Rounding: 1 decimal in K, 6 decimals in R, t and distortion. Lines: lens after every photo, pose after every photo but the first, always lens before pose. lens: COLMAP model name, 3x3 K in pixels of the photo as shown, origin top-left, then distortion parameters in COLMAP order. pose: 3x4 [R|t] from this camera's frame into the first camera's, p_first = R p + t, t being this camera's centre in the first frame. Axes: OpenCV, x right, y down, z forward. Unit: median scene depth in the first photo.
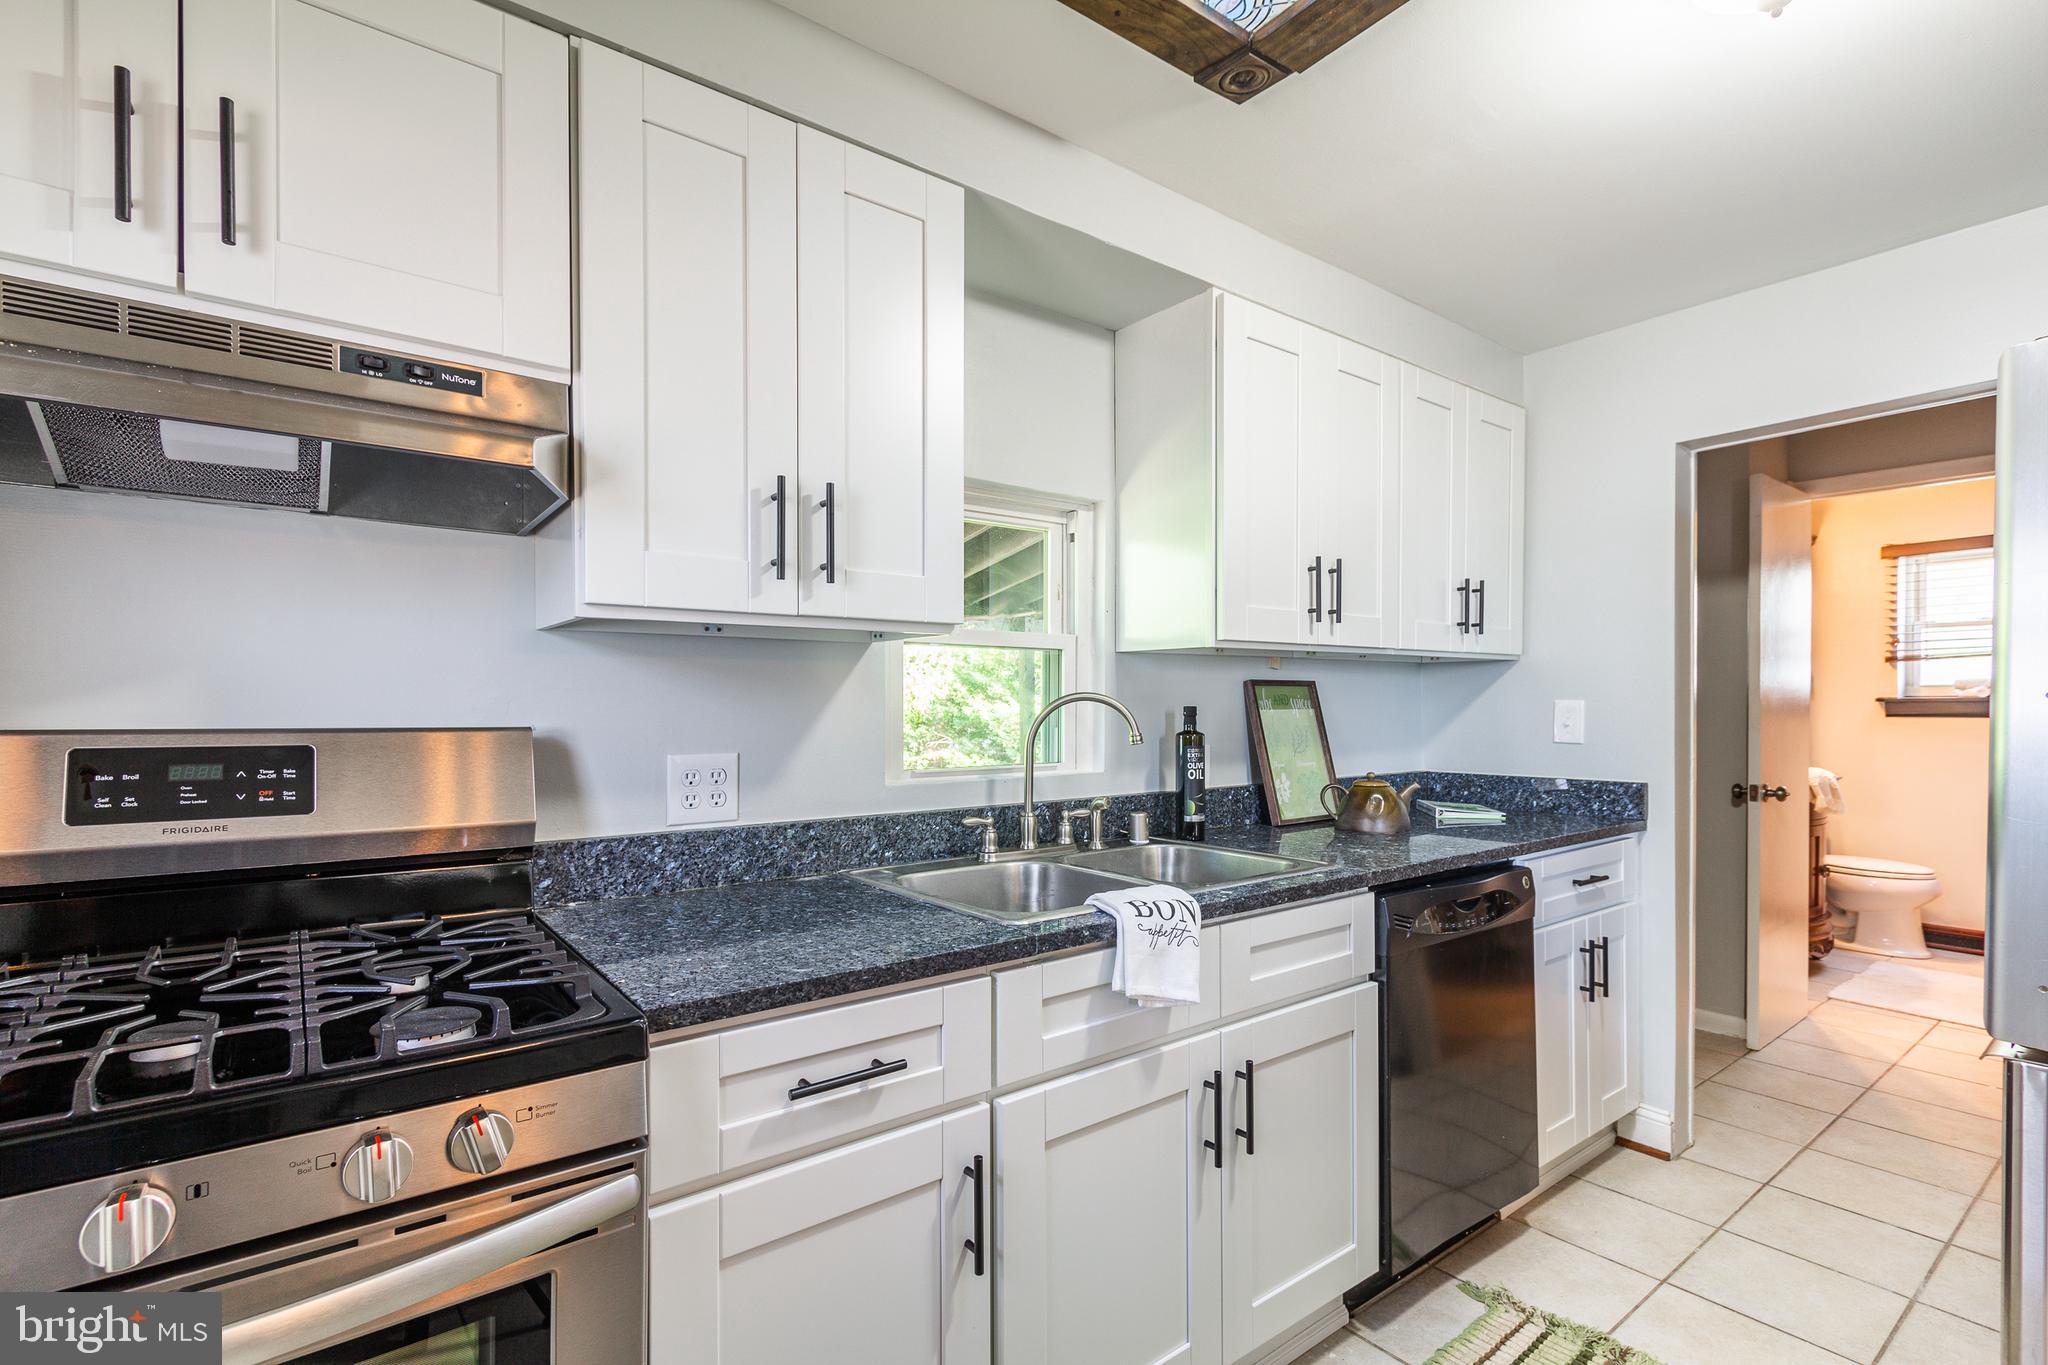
lens RADIAL K [[937.6, 0, 1028.7], [0, 937.6, 703.1], [0, 0, 1]] dist [0.010723, -0.004406]
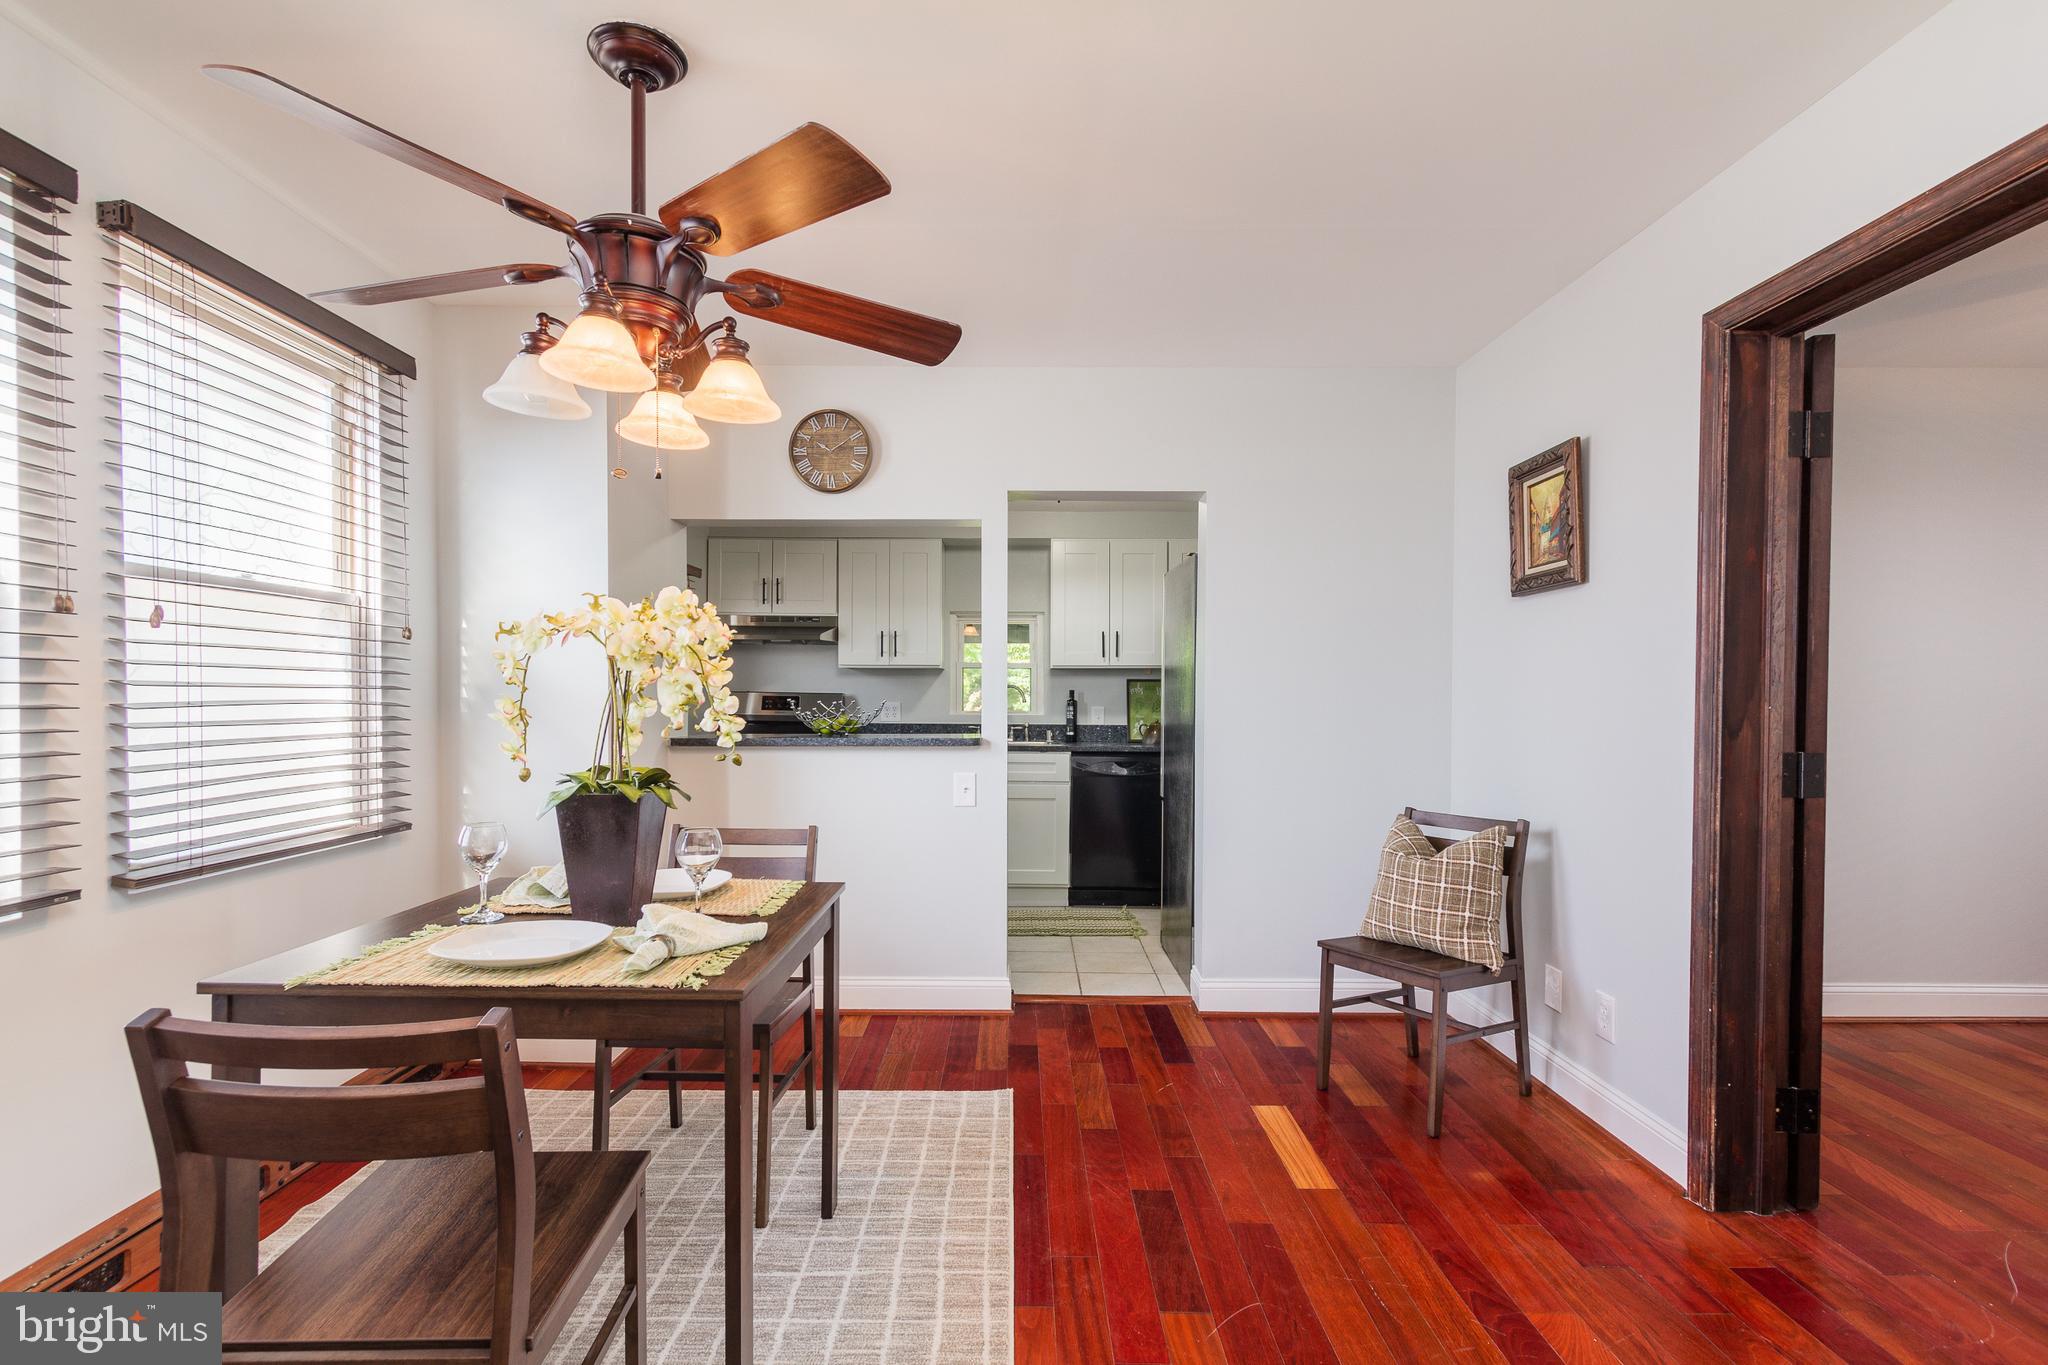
lens RADIAL K [[937.6, 0, 1044.2], [0, 937.6, 710.0], [0, 0, 1]] dist [0.010723, -0.004406]
pose [[0.811223, 0.010100, -0.584649, 2.195058], [-0.006531, 0.999945, 0.008212, 0.049522], [0.584700, -0.002844, 0.811245, -1.537301]]
